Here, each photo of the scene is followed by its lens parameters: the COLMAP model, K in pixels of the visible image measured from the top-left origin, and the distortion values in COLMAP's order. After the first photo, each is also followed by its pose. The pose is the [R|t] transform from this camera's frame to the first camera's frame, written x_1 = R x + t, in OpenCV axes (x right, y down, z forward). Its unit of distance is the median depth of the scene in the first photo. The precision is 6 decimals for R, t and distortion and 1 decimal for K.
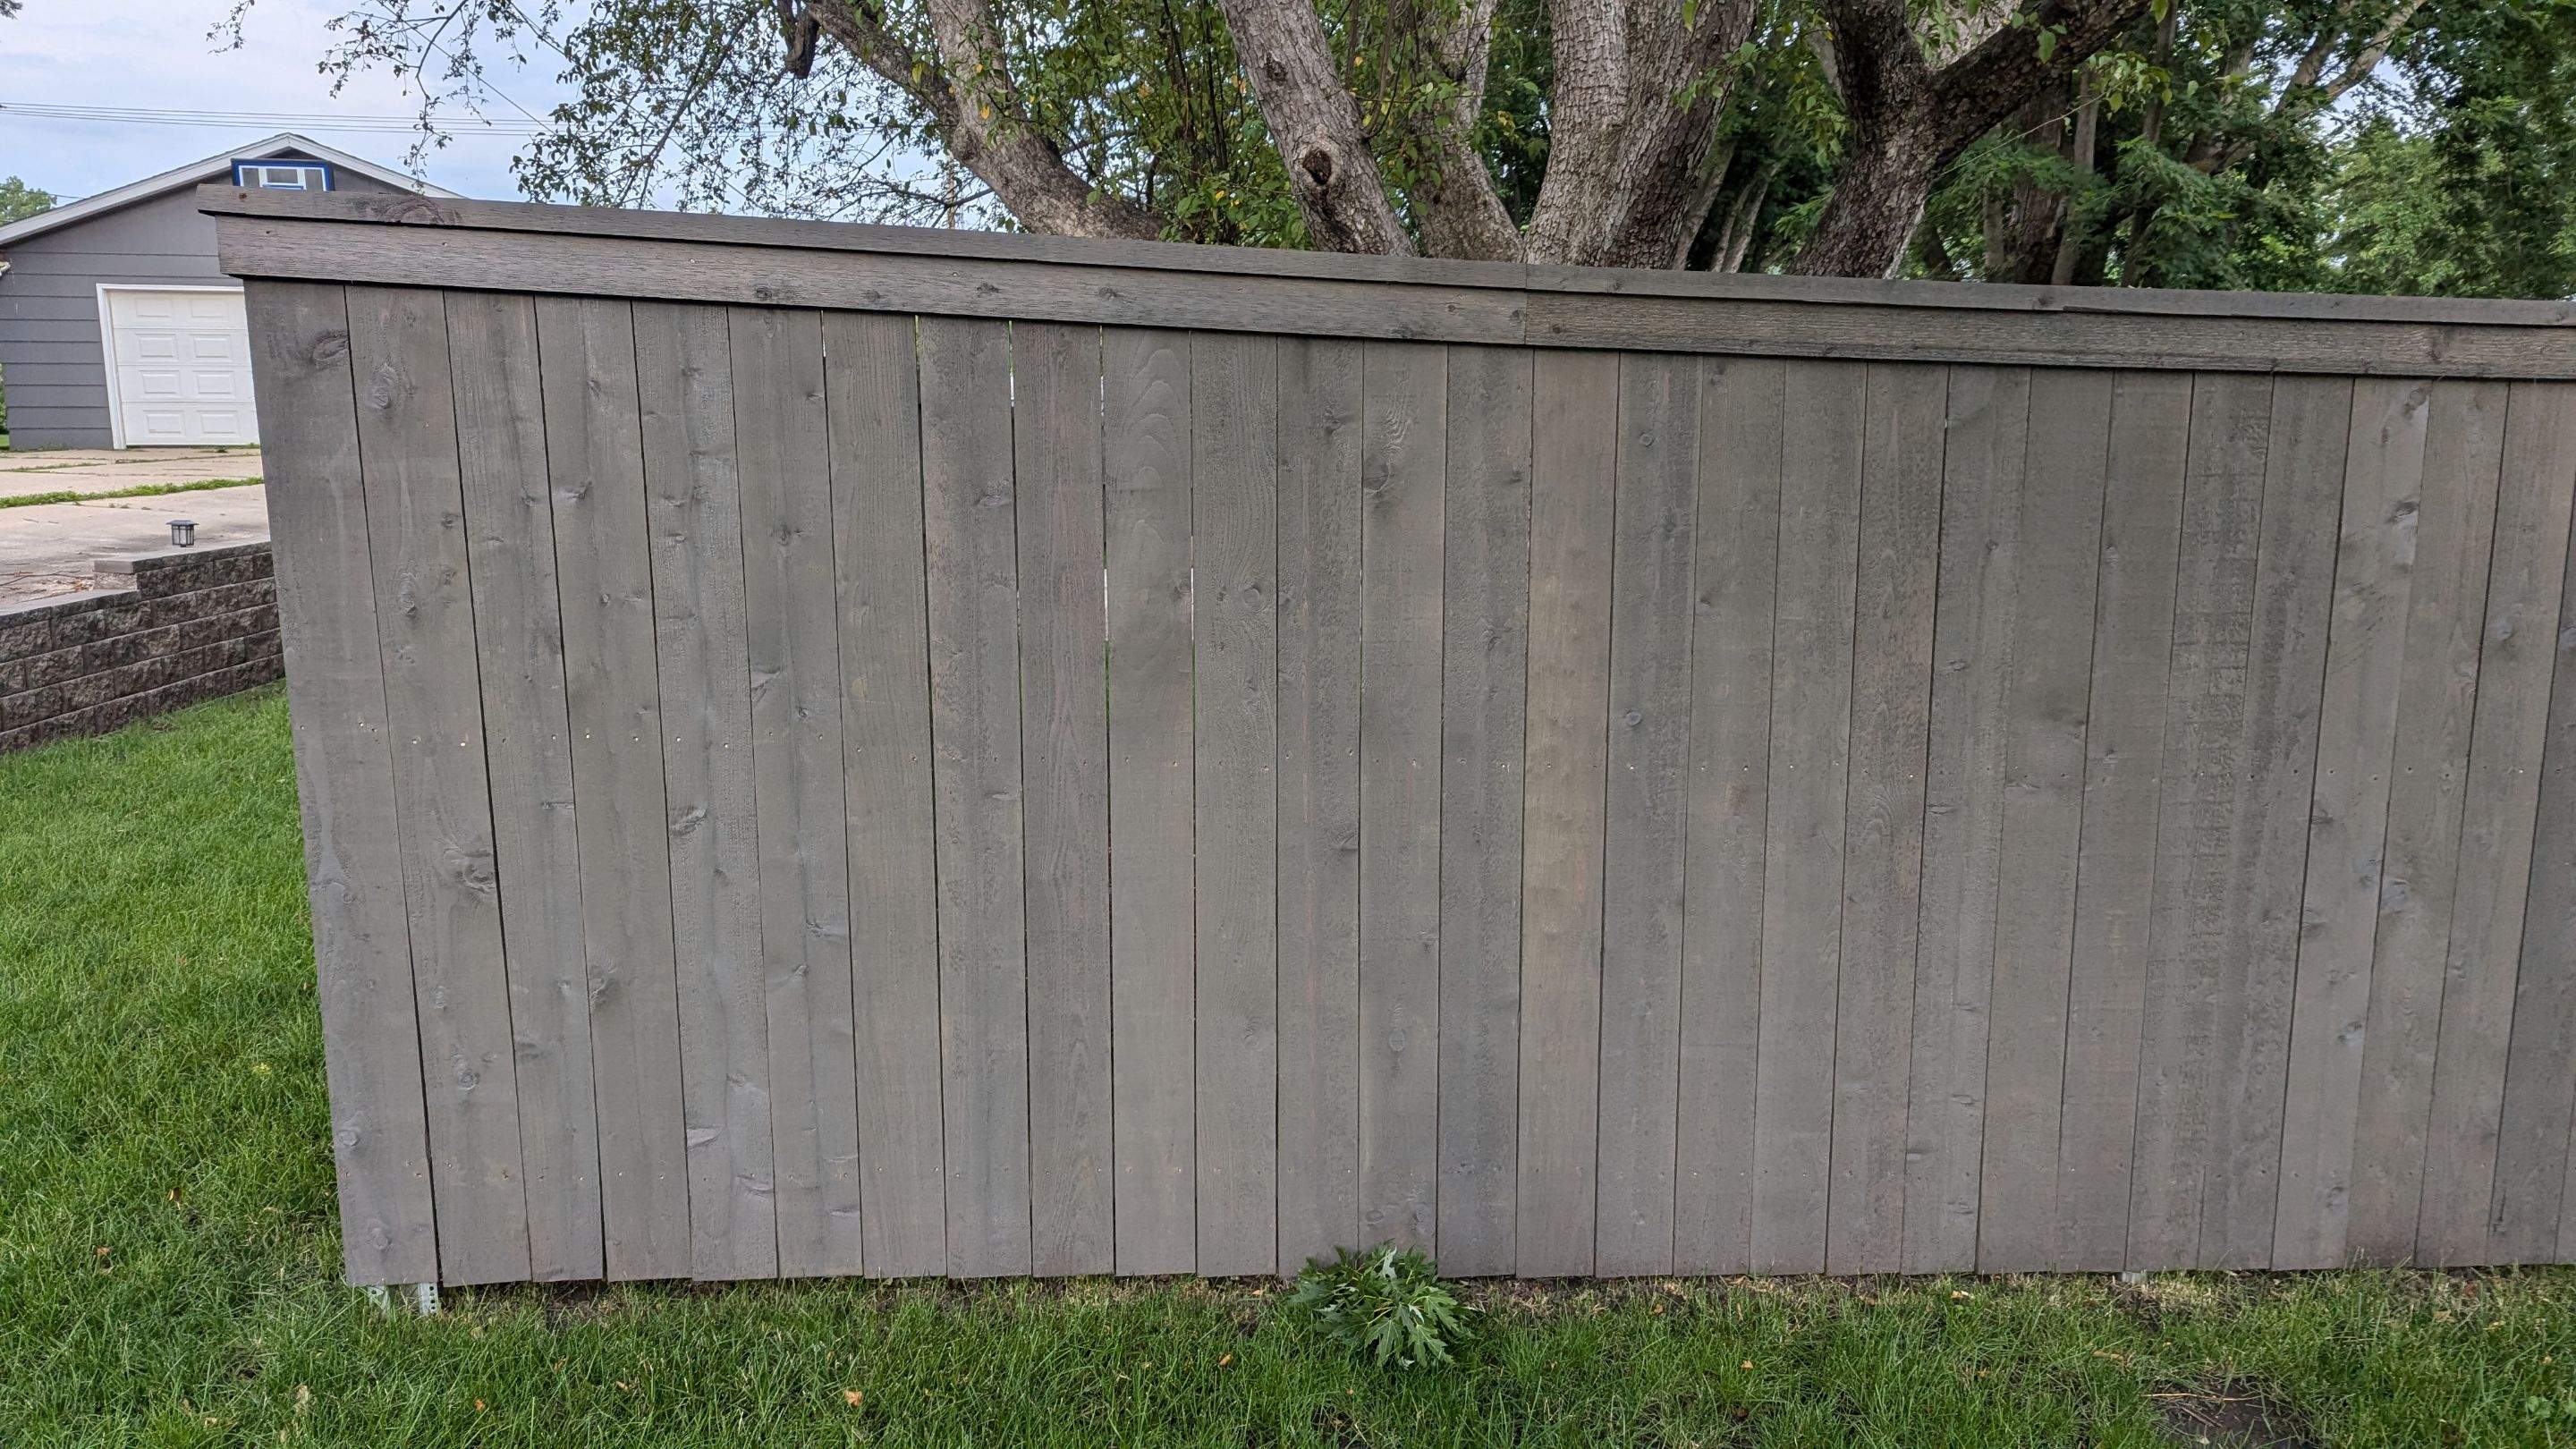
lens RADIAL K [[1838.3, 0, 1306.9], [0, 1838.3, 755.5], [0, 0, 1]] dist [0.063586, -0.061241]
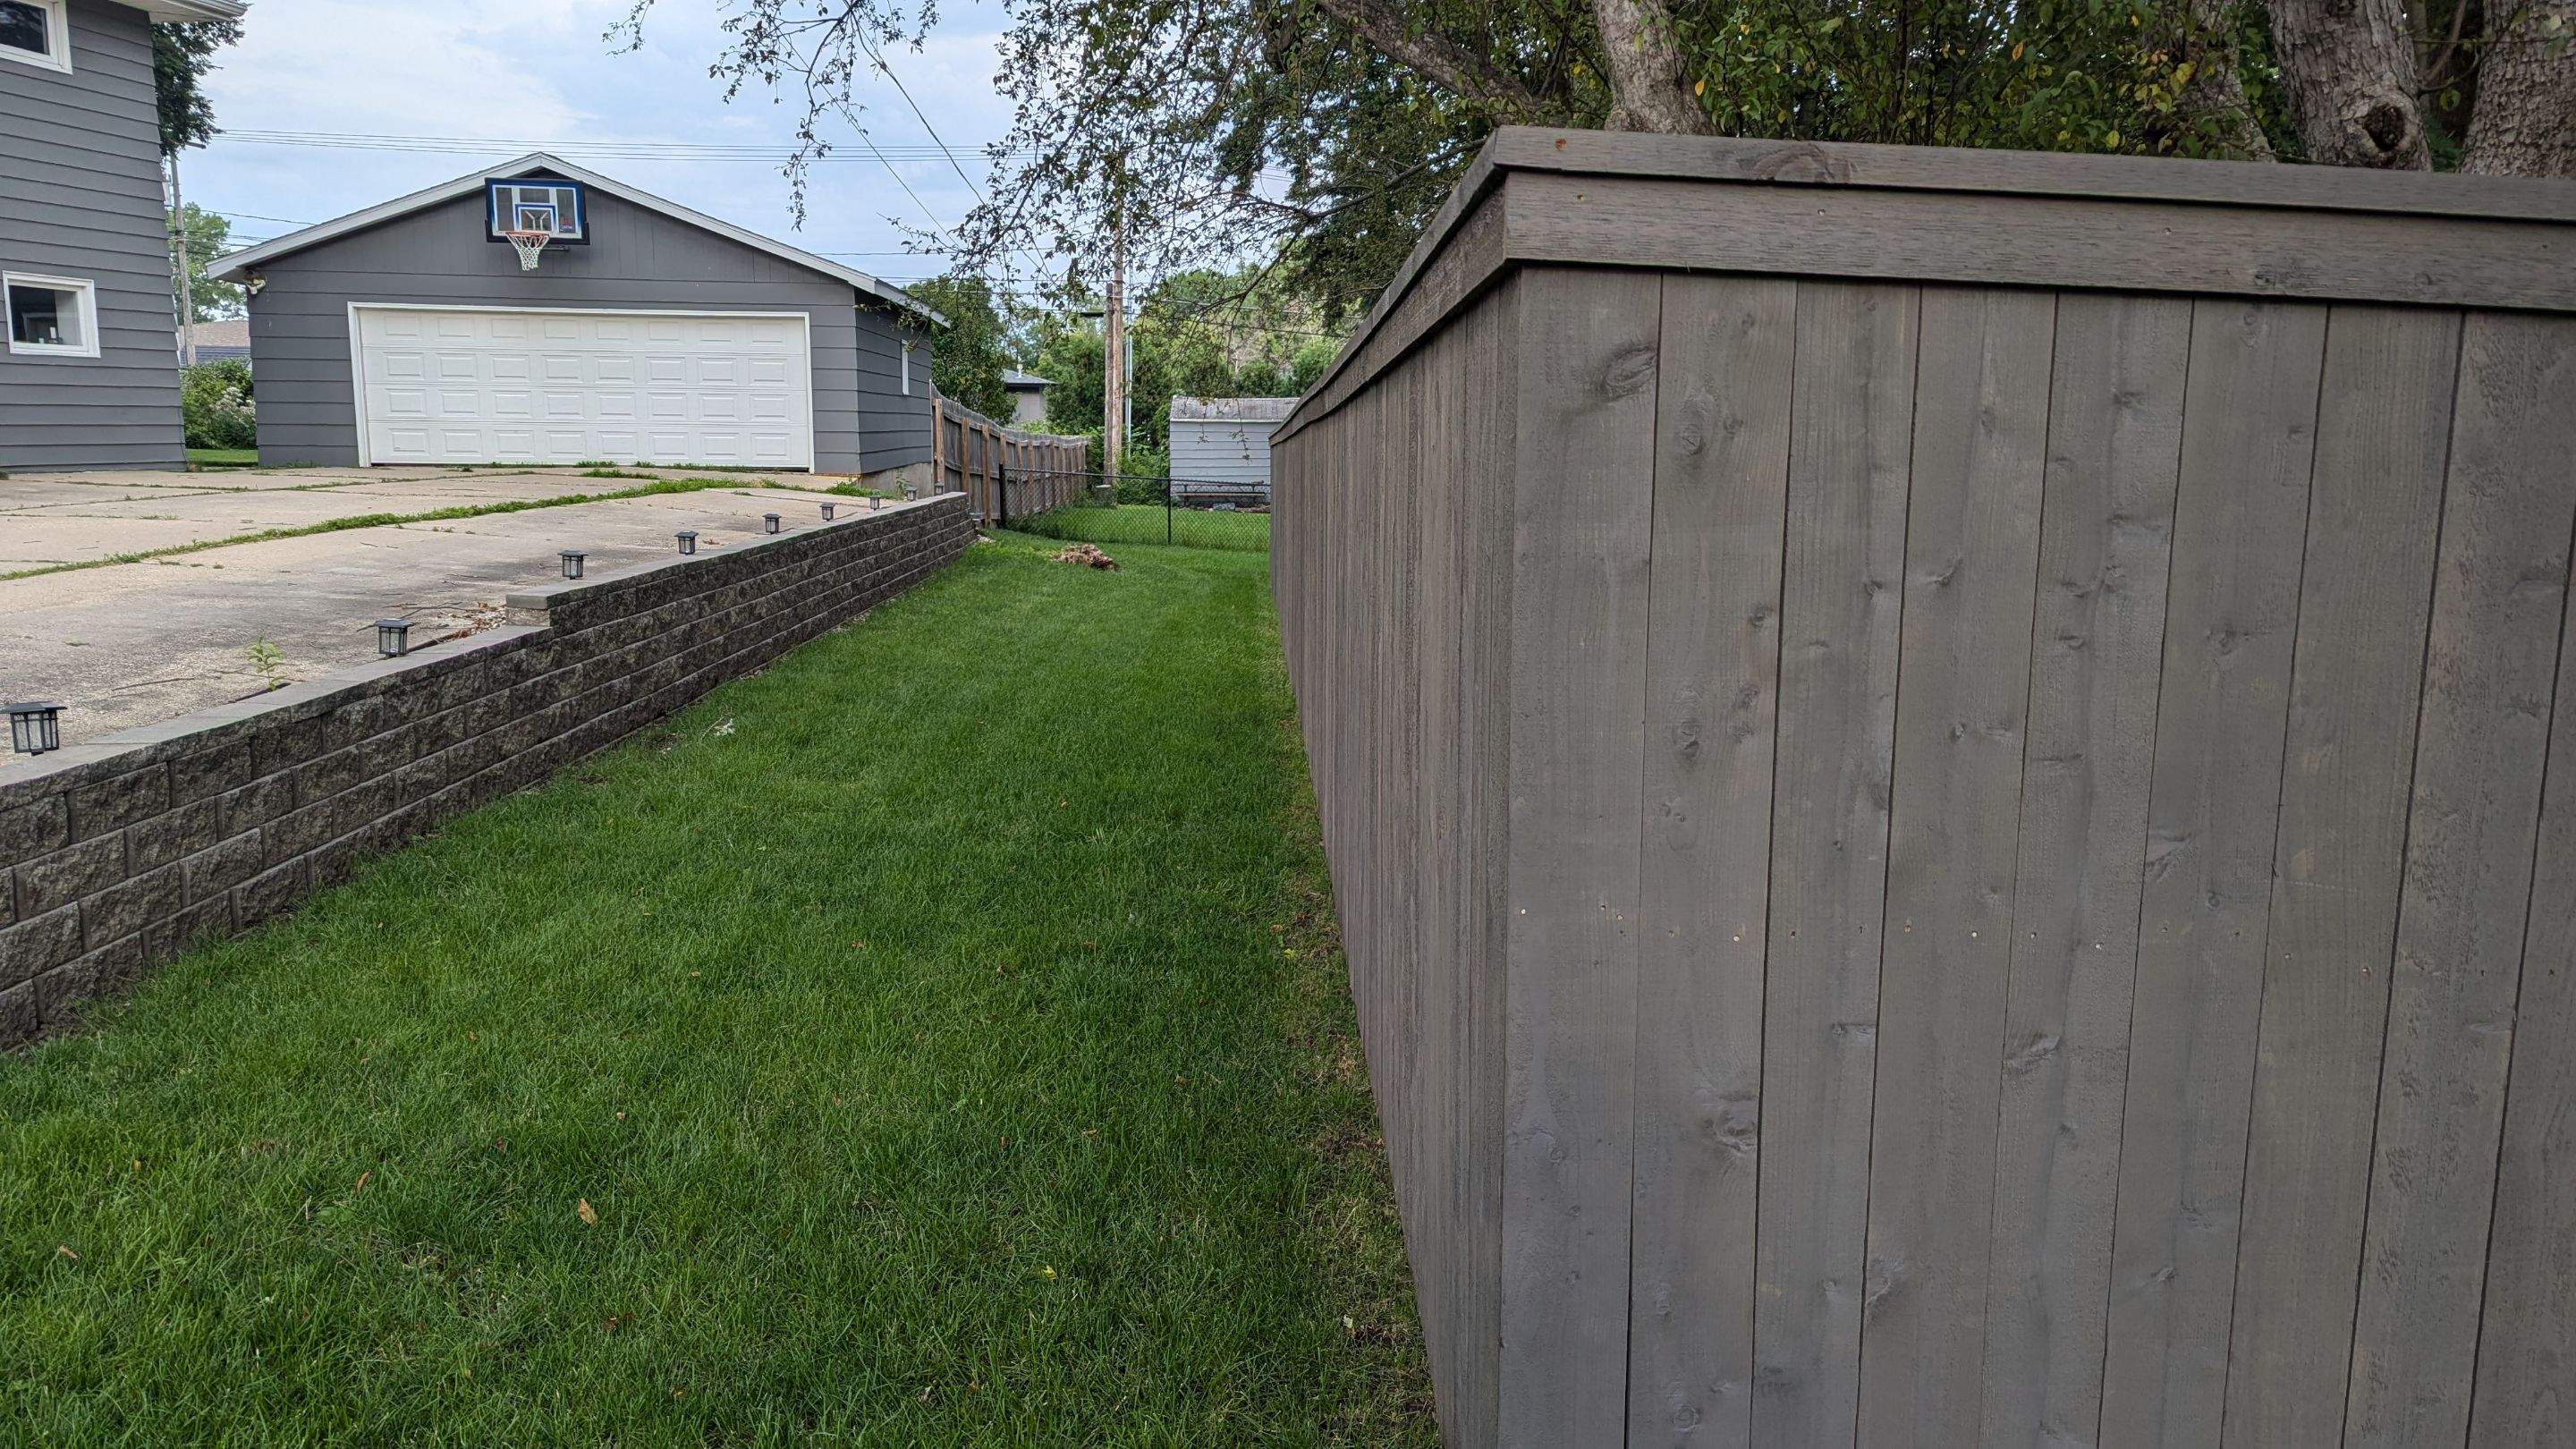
lens RADIAL K [[1838.3, 0, 1286.3], [0, 1838.3, 725.9], [0, 0, 1]] dist [0.063586, -0.061241]
pose [[0.997752, 0.015714, -0.065144, -0.550184], [-0.017403, 0.999525, -0.025447, -0.061432], [0.064713, 0.026524, 0.997551, 0.290970]]
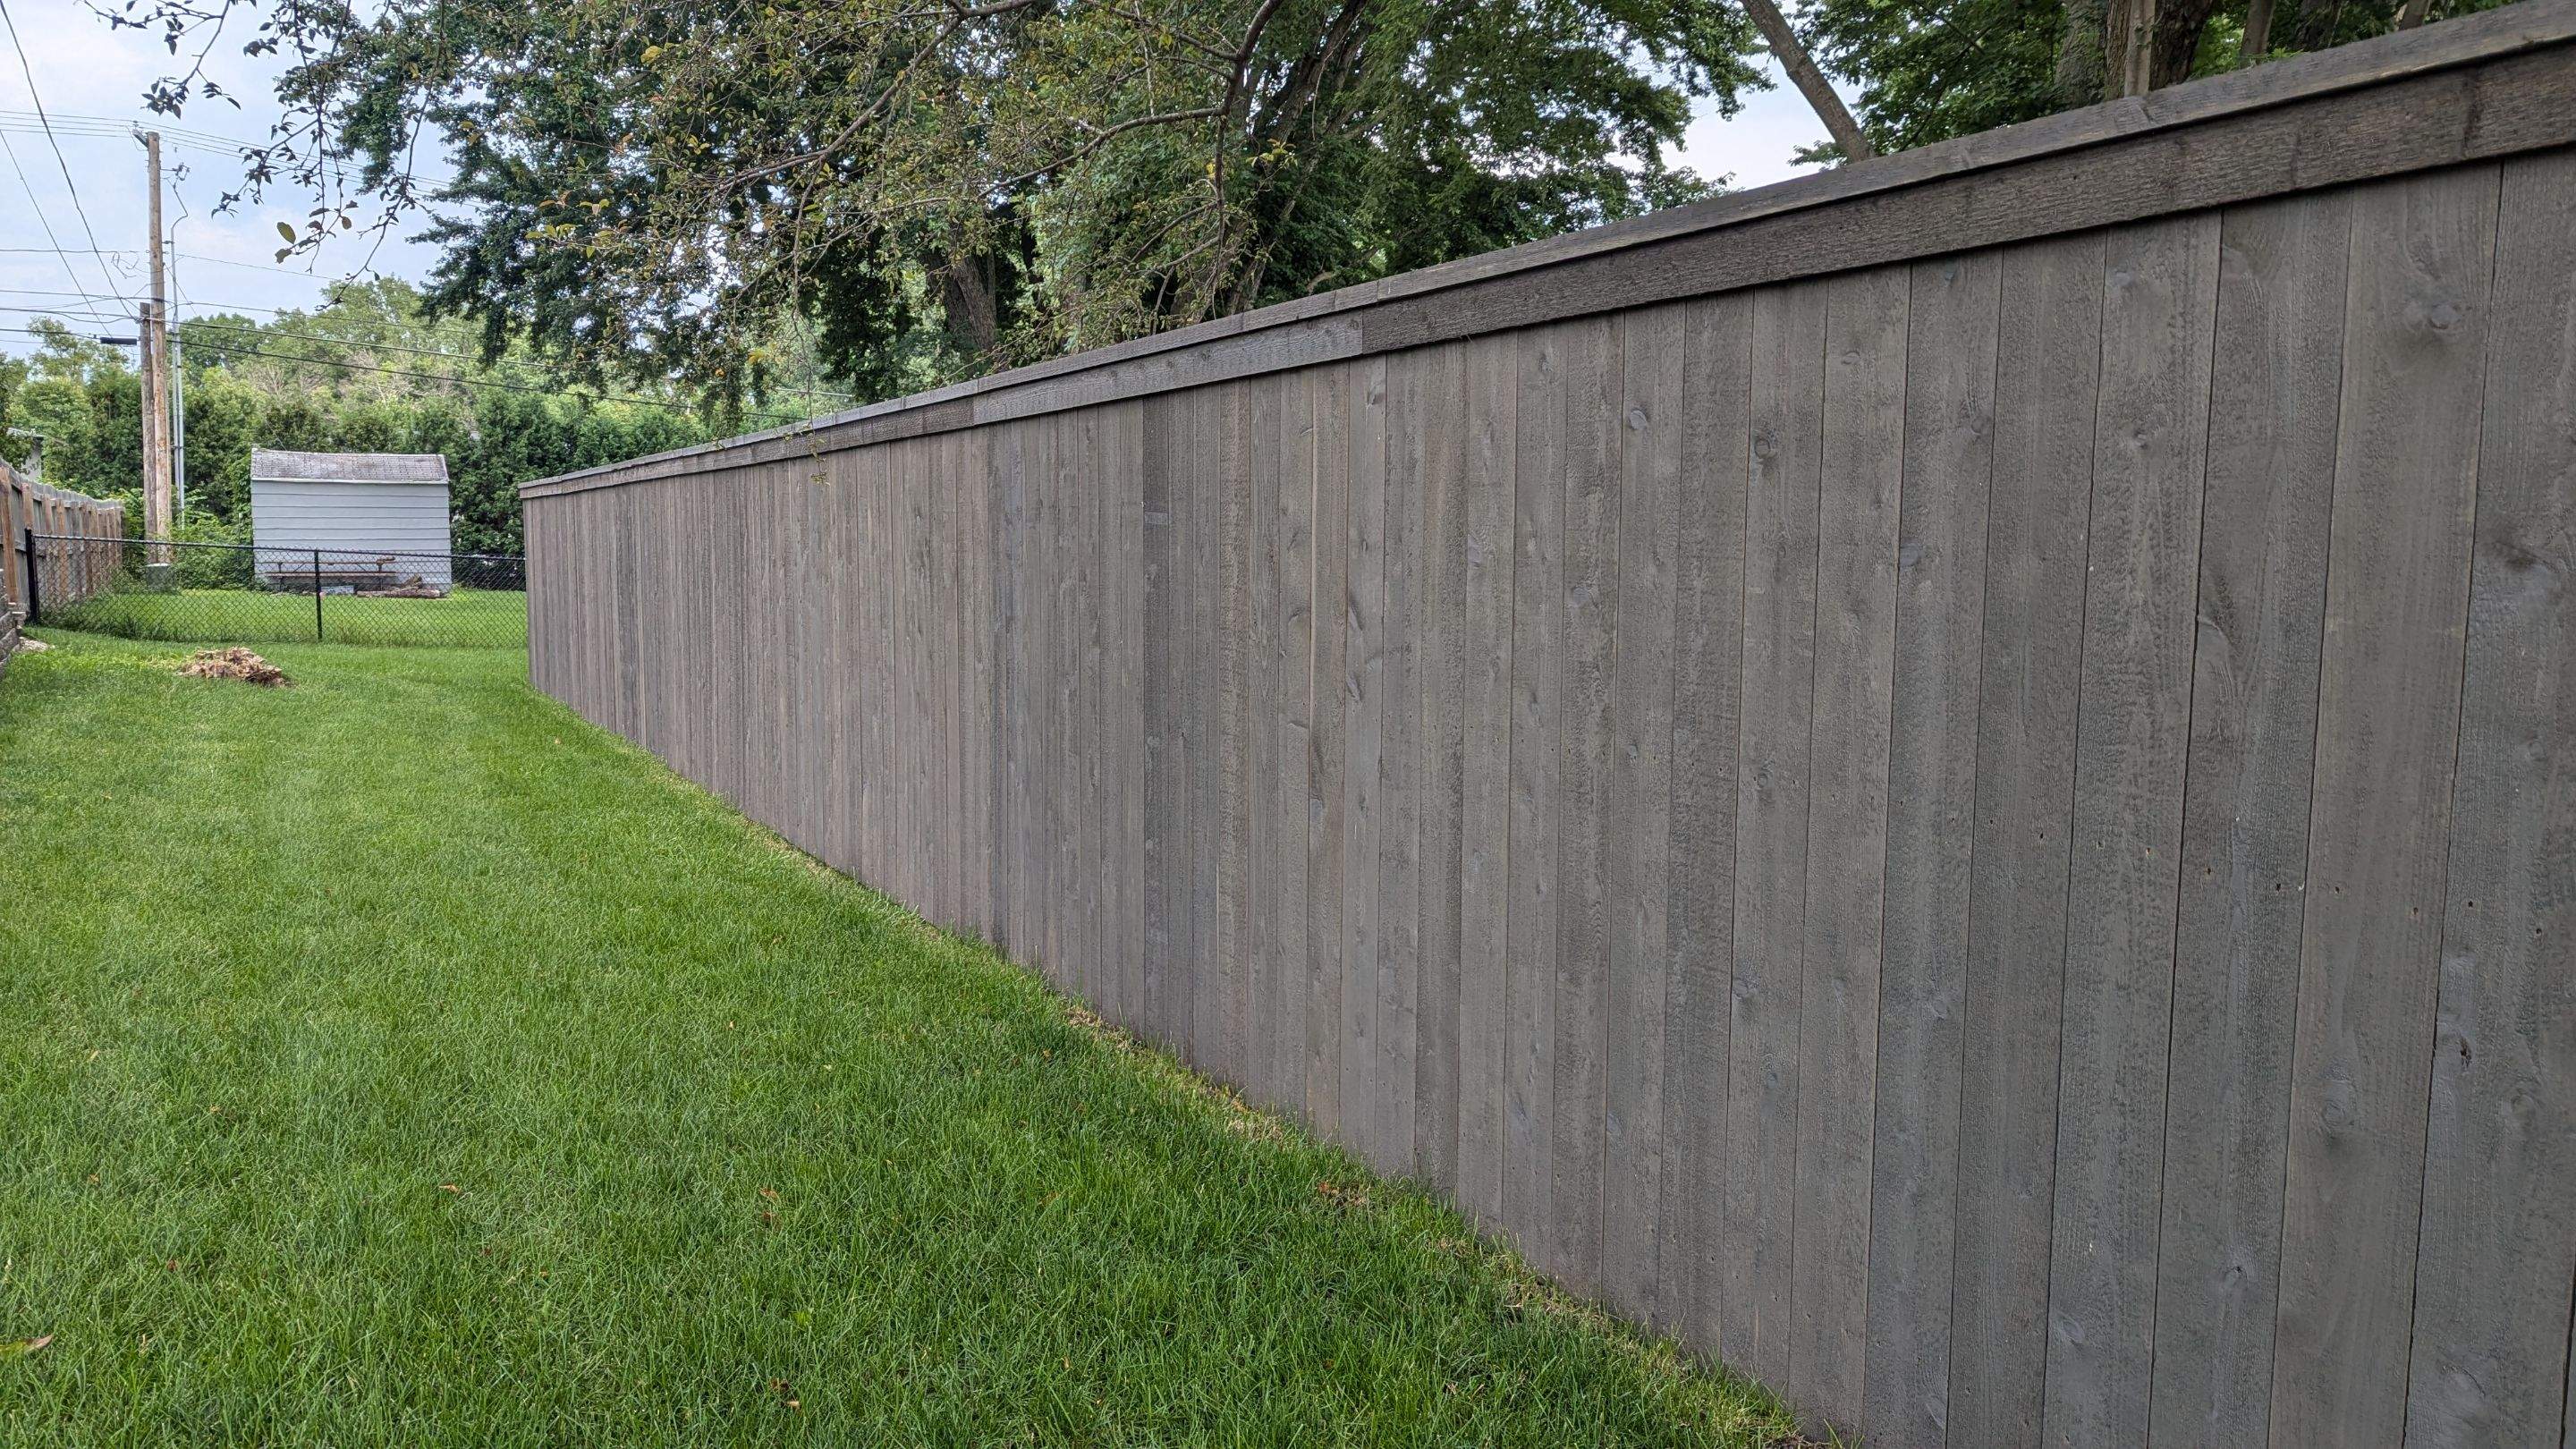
lens RADIAL K [[1838.3, 0, 1287.9], [0, 1838.3, 704.2], [0, 0, 1]] dist [0.063586, -0.061241]
pose [[0.918429, -0.036166, 0.393928, -0.584283], [0.067767, 0.995476, -0.066602, -0.073794], [-0.389737, 0.087864, 0.916725, 0.381809]]
